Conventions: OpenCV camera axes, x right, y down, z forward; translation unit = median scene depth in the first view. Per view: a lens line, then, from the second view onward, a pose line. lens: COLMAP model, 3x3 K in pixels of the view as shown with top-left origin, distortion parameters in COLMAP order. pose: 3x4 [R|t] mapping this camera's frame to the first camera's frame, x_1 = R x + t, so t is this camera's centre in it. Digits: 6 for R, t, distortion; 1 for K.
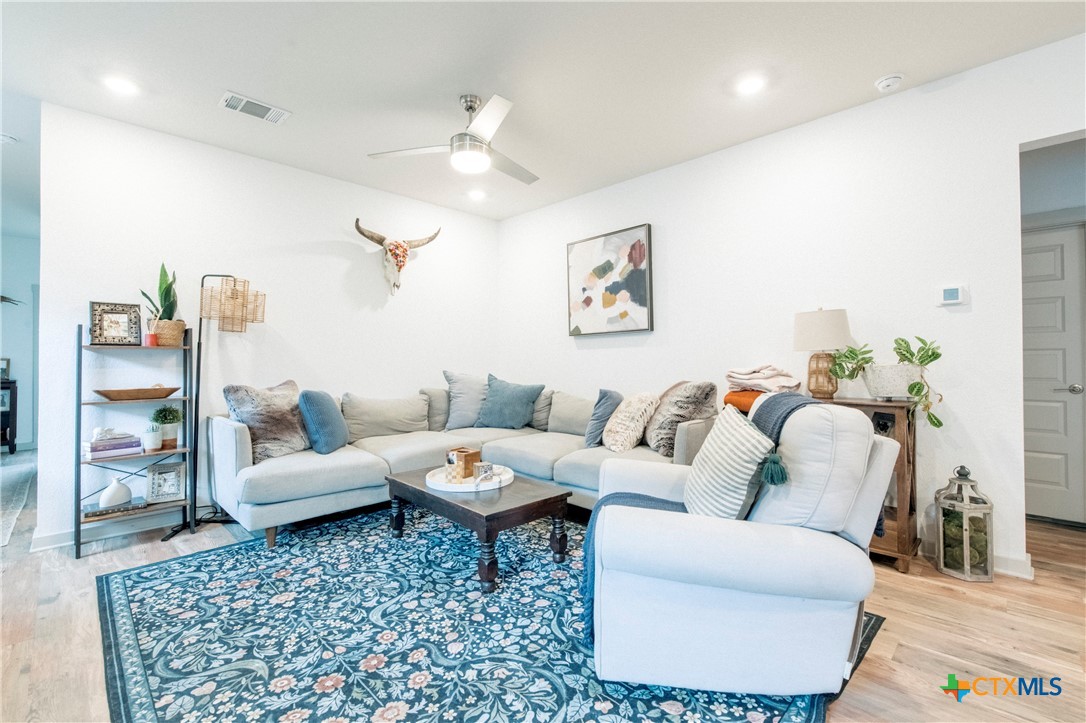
lens RADIAL K [[474.6, 0, 547.8], [0, 474.6, 353.6], [0, 0, 1]] dist [-0.001918, -0.000234]
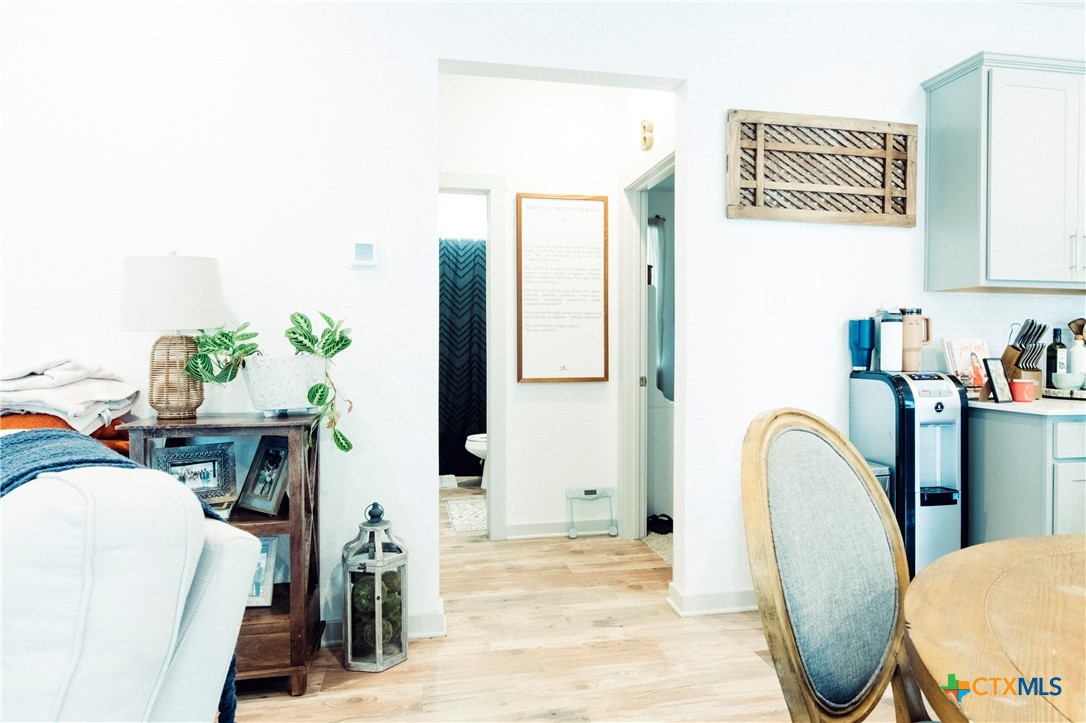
lens RADIAL K [[655.2, 0, 540.5], [0, 655.2, 351.4], [0, 0, 1]] dist [0.002850, -0.002751]
pose [[0.574390, -0.004863, 0.818567, 0.211382], [-0.011773, 0.999830, 0.014202, 0.001125], [-0.818497, -0.017794, 0.574235, 0.234593]]
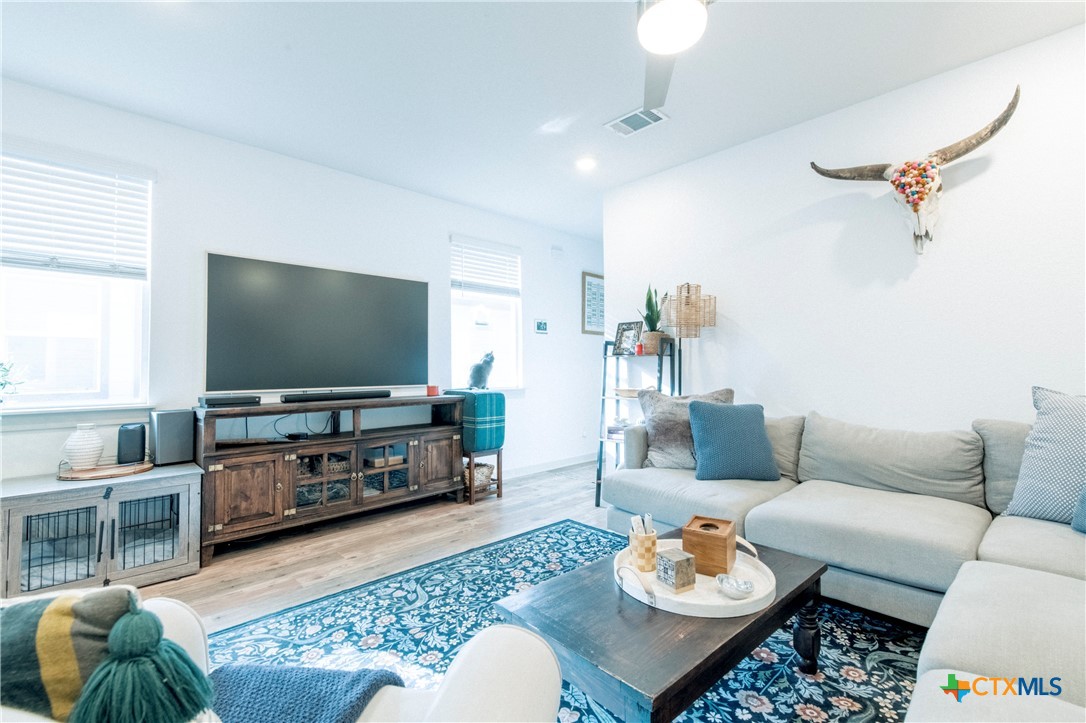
lens RADIAL K [[474.6, 0, 542.0], [0, 474.6, 355.1], [0, 0, 1]] dist [-0.001918, -0.000234]
pose [[-0.032096, -0.022300, -0.999236, 0.424928], [0.020258, 0.999531, -0.022957, 0.010162], [0.999279, -0.020980, -0.031630, 0.865993]]
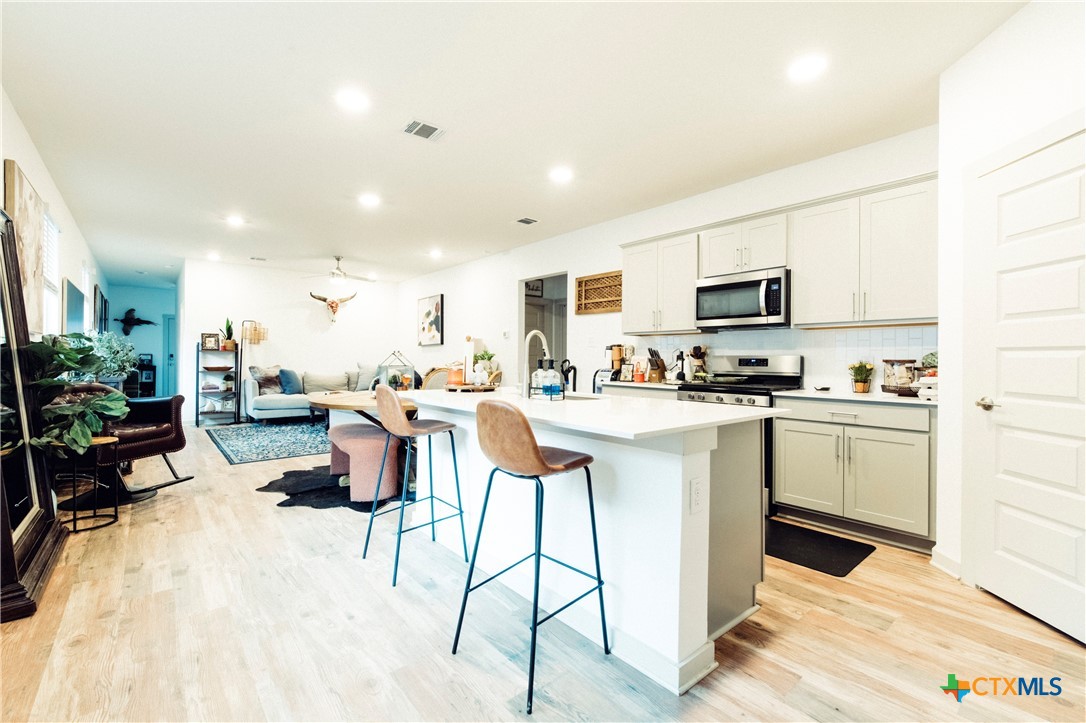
lens RADIAL K [[474.6, 0, 543.0], [0, 474.6, 355.1], [0, 0, 1]] dist [-0.001918, -0.000234]
pose [[0.994996, 0.010642, -0.099349, 1.238431], [-0.010331, 0.999940, 0.003640, -0.018779], [0.099382, -0.002595, 0.995046, -1.499496]]
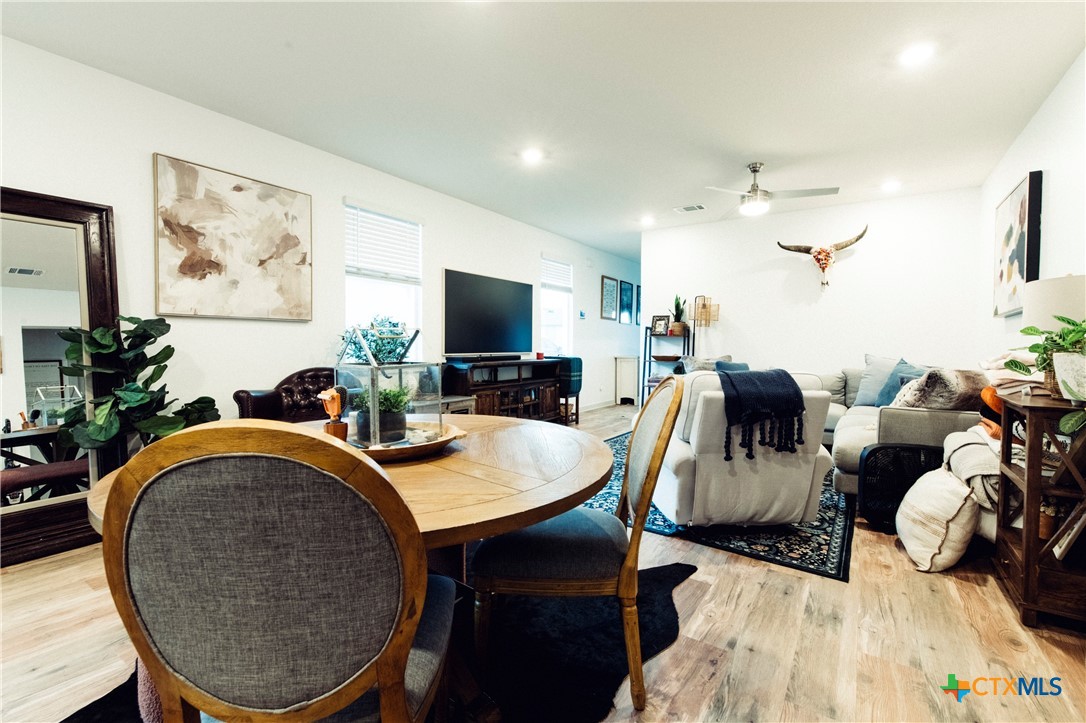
lens RADIAL K [[474.6, 0, 538.0], [0, 474.6, 355.2], [0, 0, 1]] dist [-0.001918, -0.000234]
pose [[0.171785, 0.032330, -0.984604, 1.205203], [0.003428, 0.999436, 0.033415, -0.001076], [0.985128, -0.009115, 0.171578, 0.088094]]
